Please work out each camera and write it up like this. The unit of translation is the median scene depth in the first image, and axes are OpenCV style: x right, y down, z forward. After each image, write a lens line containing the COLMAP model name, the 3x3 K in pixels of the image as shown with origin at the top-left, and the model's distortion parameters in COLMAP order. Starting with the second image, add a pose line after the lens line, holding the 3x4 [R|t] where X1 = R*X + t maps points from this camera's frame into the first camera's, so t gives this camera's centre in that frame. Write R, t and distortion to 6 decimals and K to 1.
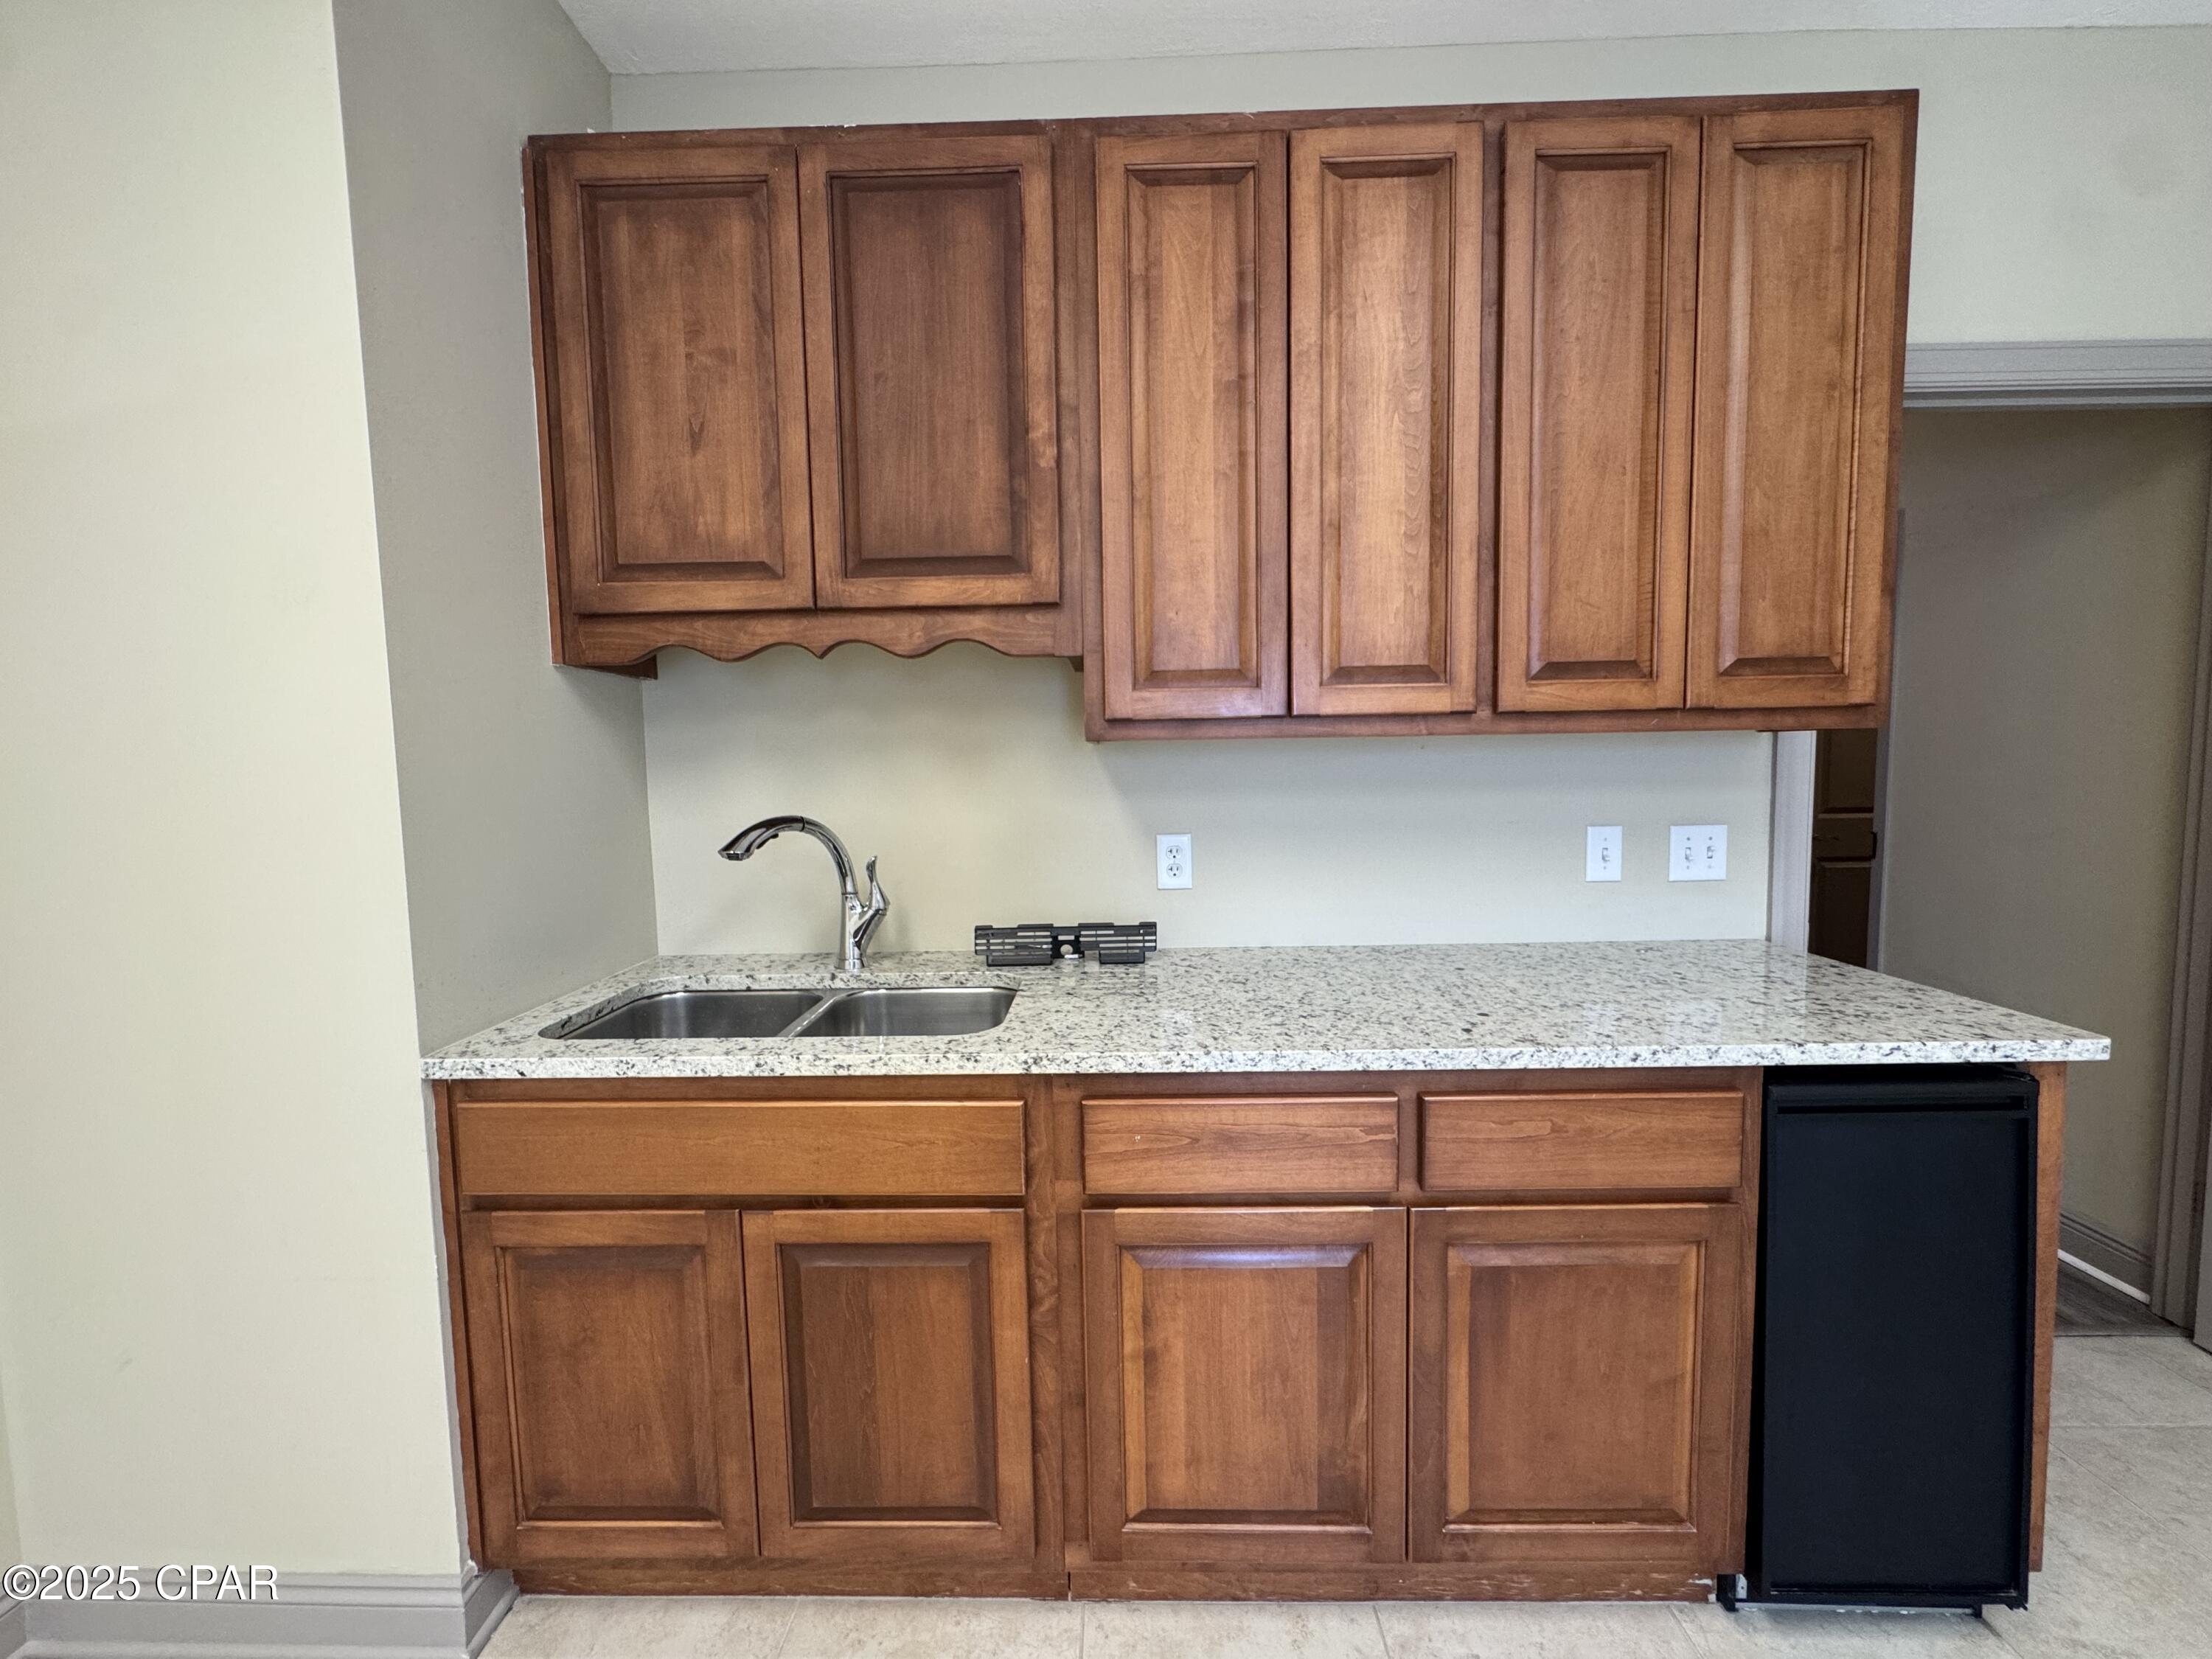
lens RADIAL K [[887.5, 0, 1102.6], [0, 887.5, 826.5], [0, 0, 1]] dist [-0.003616, 0.000672]
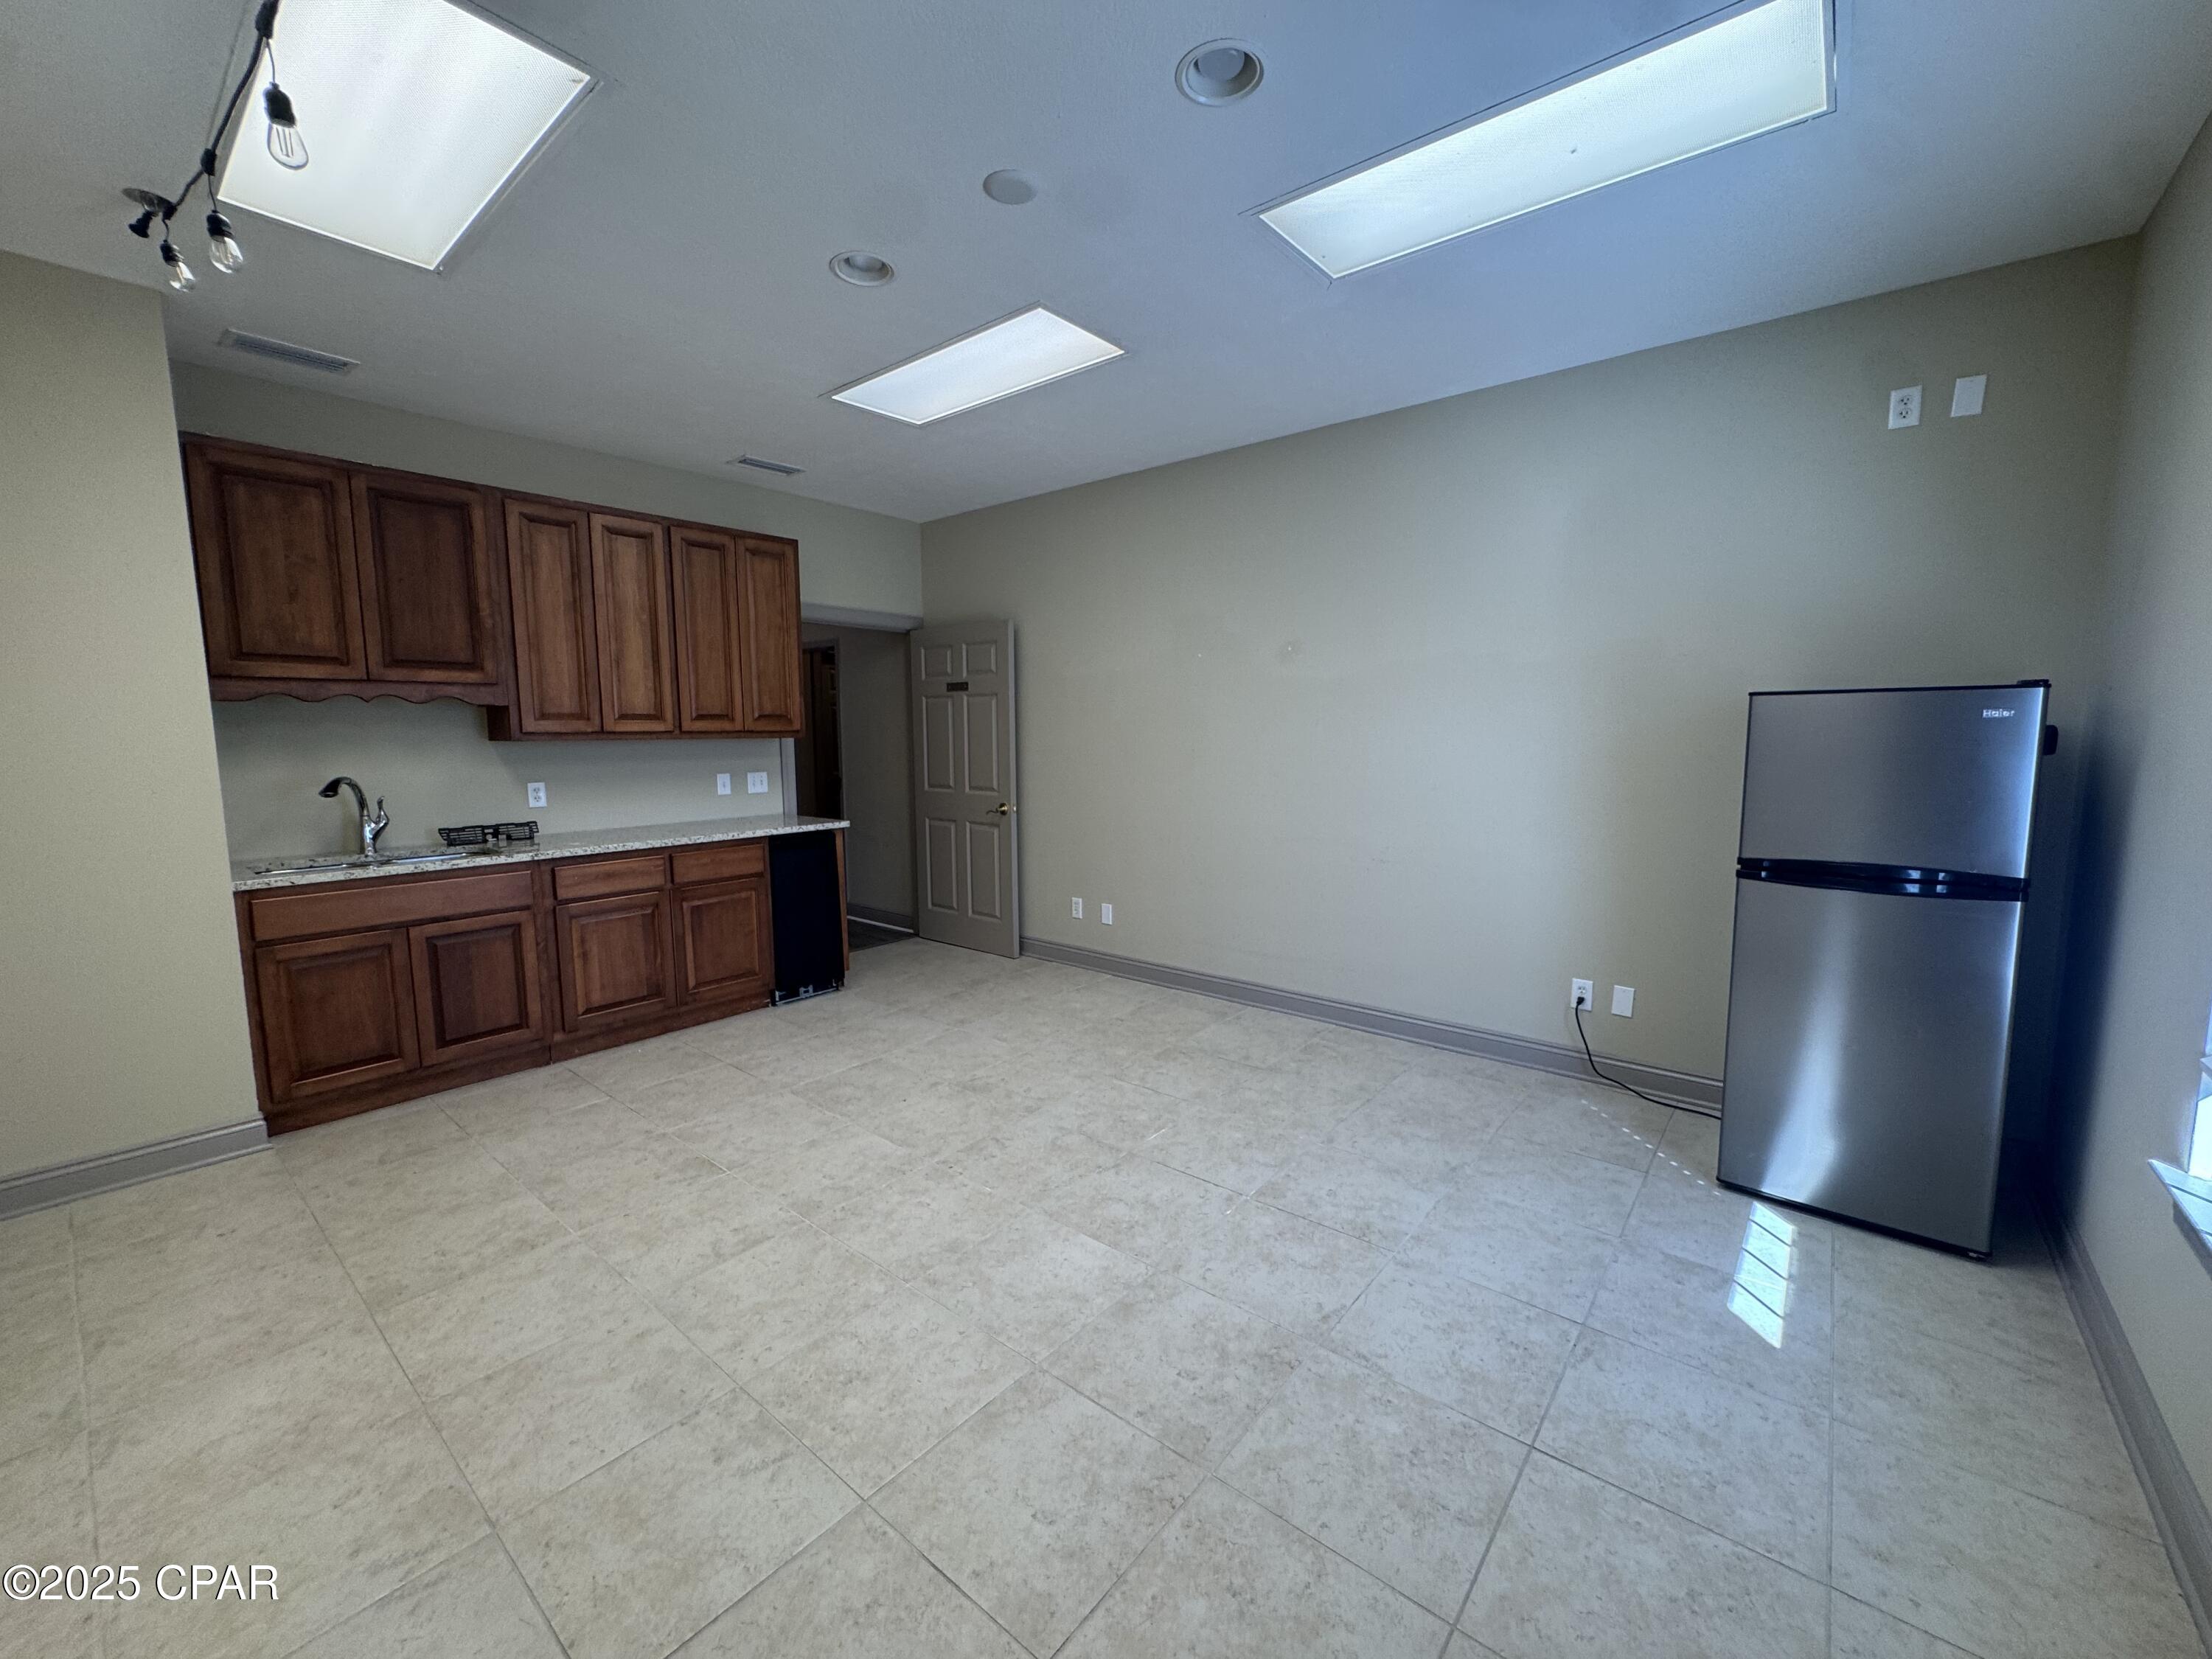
lens RADIAL K [[887.5, 0, 1102.6], [0, 887.5, 826.5], [0, 0, 1]] dist [-0.003616, 0.000672]
pose [[0.621939, -0.071982, 0.779750, -0.962161], [0.054179, 0.997335, 0.048854, 0.108918], [-0.781189, 0.011862, 0.624182, -1.837027]]
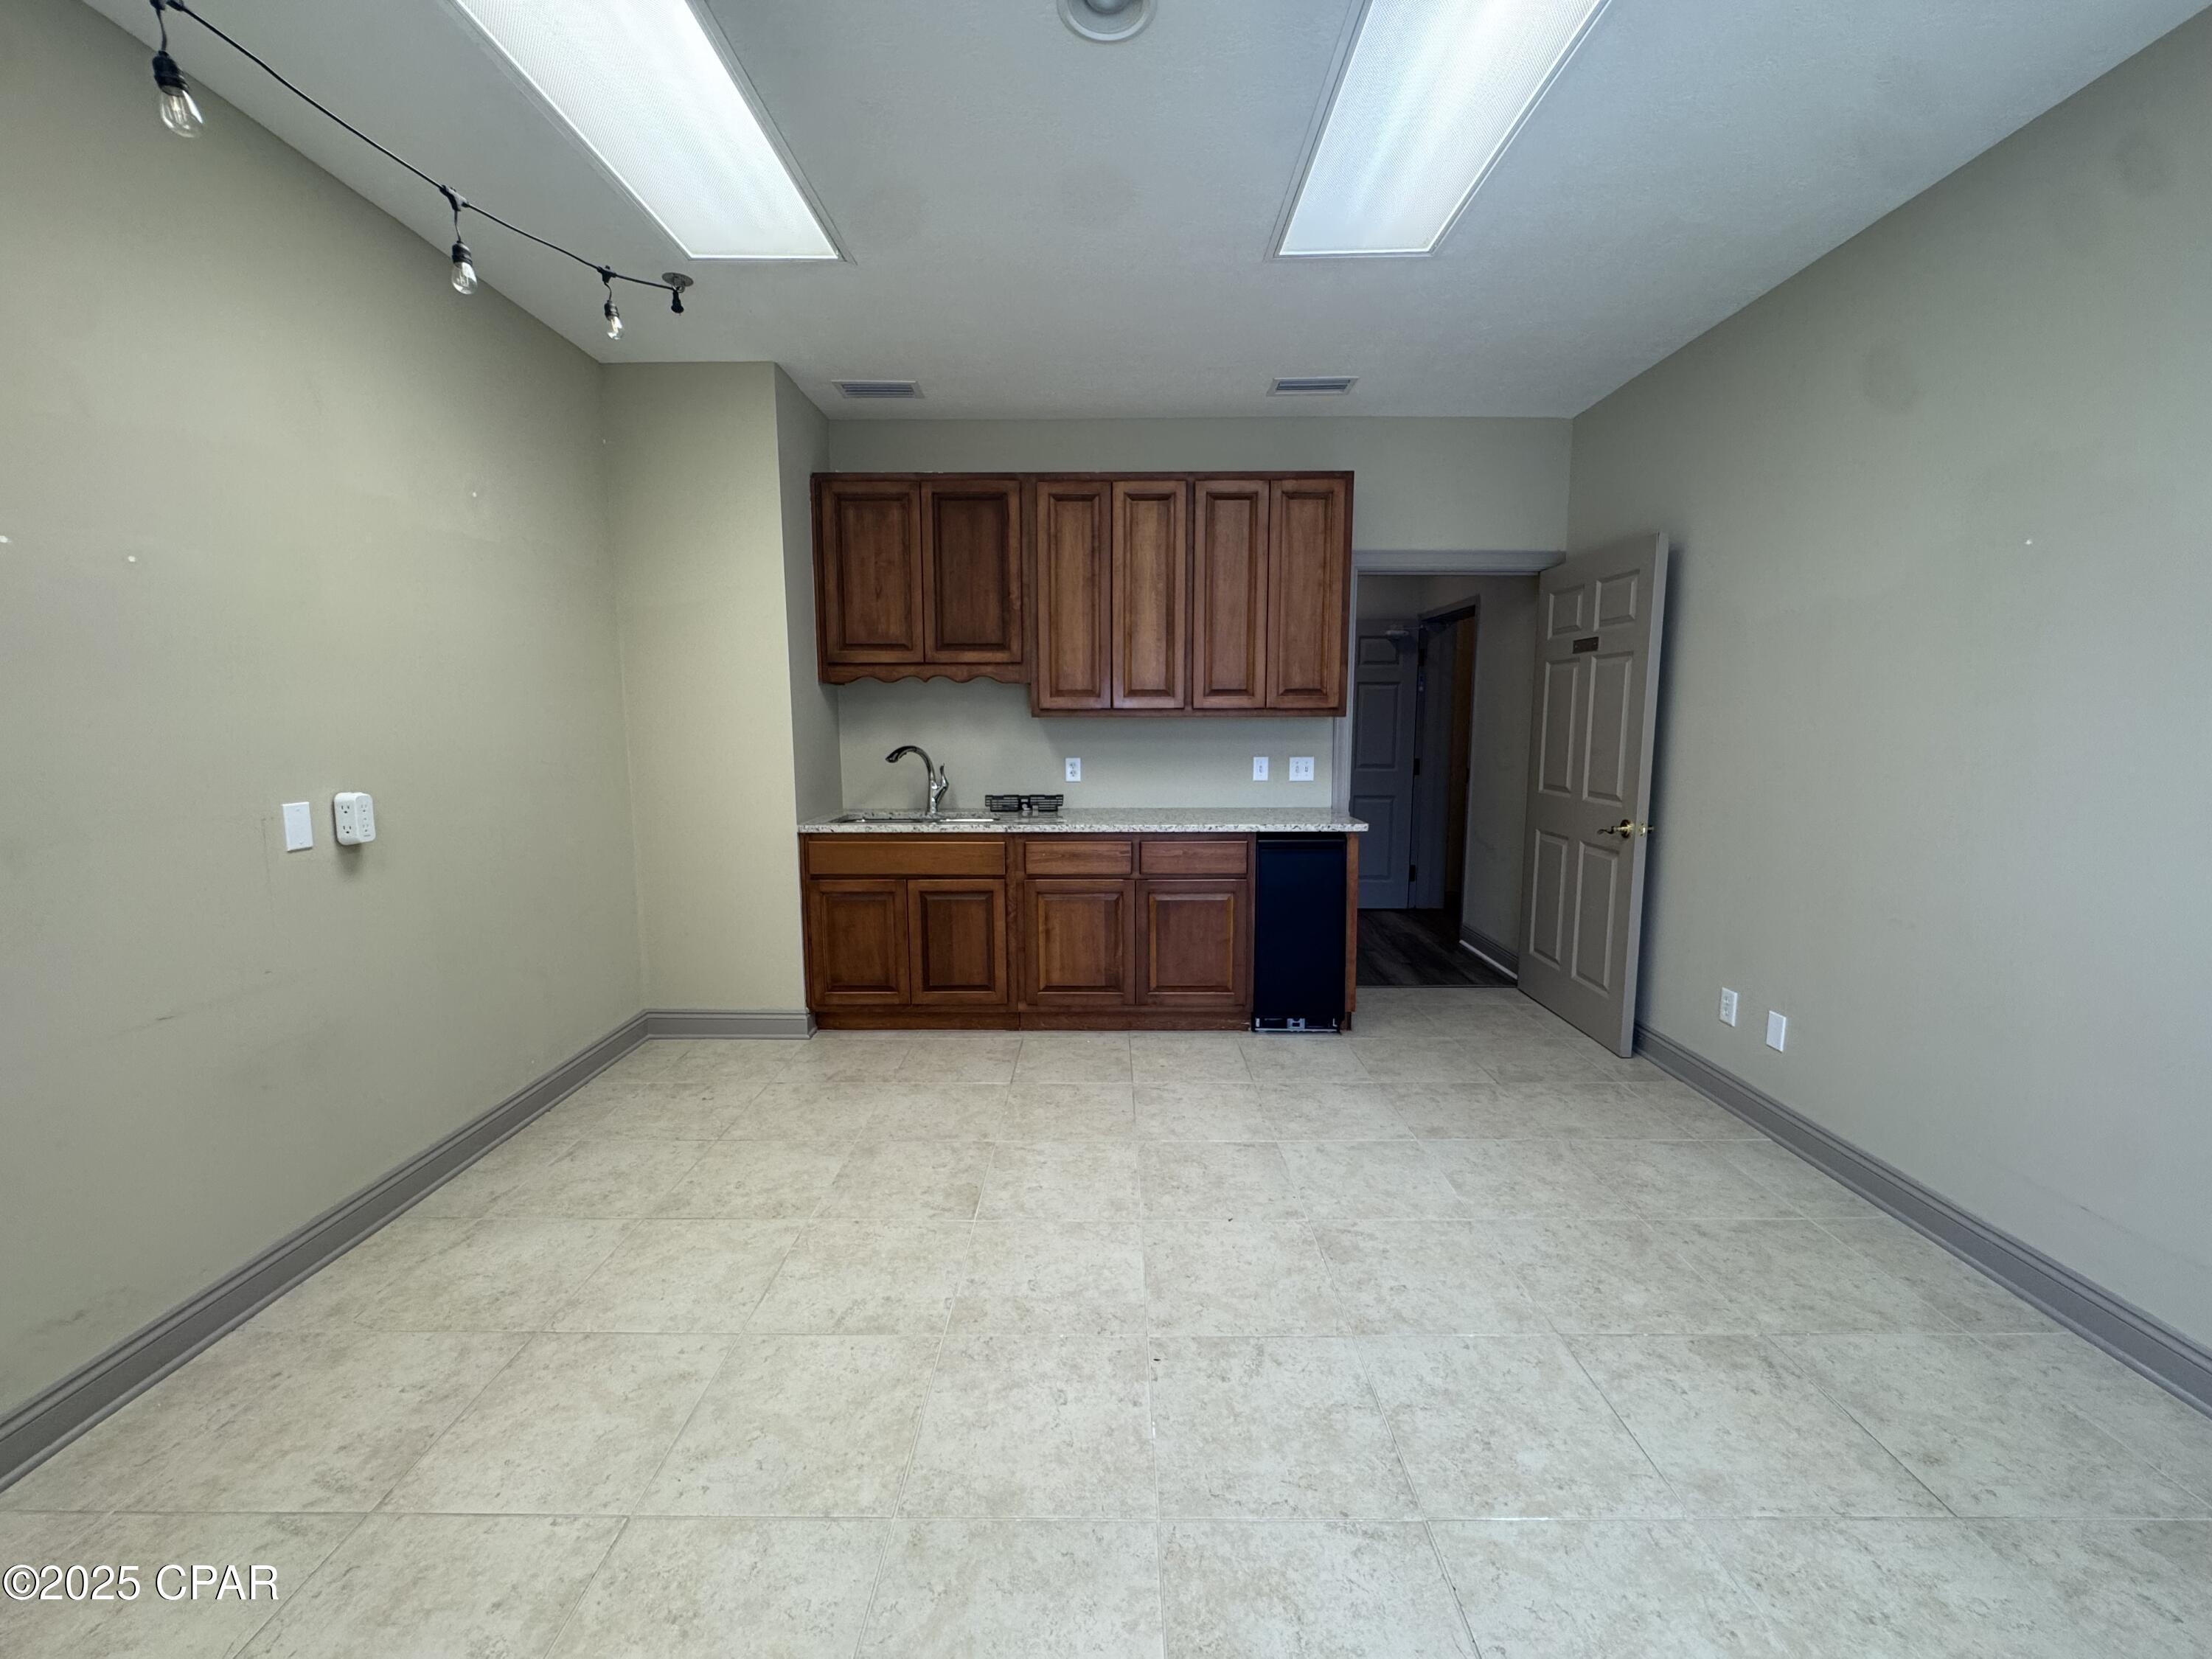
lens RADIAL K [[887.5, 0, 1102.6], [0, 887.5, 826.5], [0, 0, 1]] dist [-0.003616, 0.000672]
pose [[0.999780, 0.014436, 0.015206, 0.156580], [-0.015128, 0.998807, 0.046432, 0.098501], [-0.014518, -0.046652, 0.998806, -1.610038]]
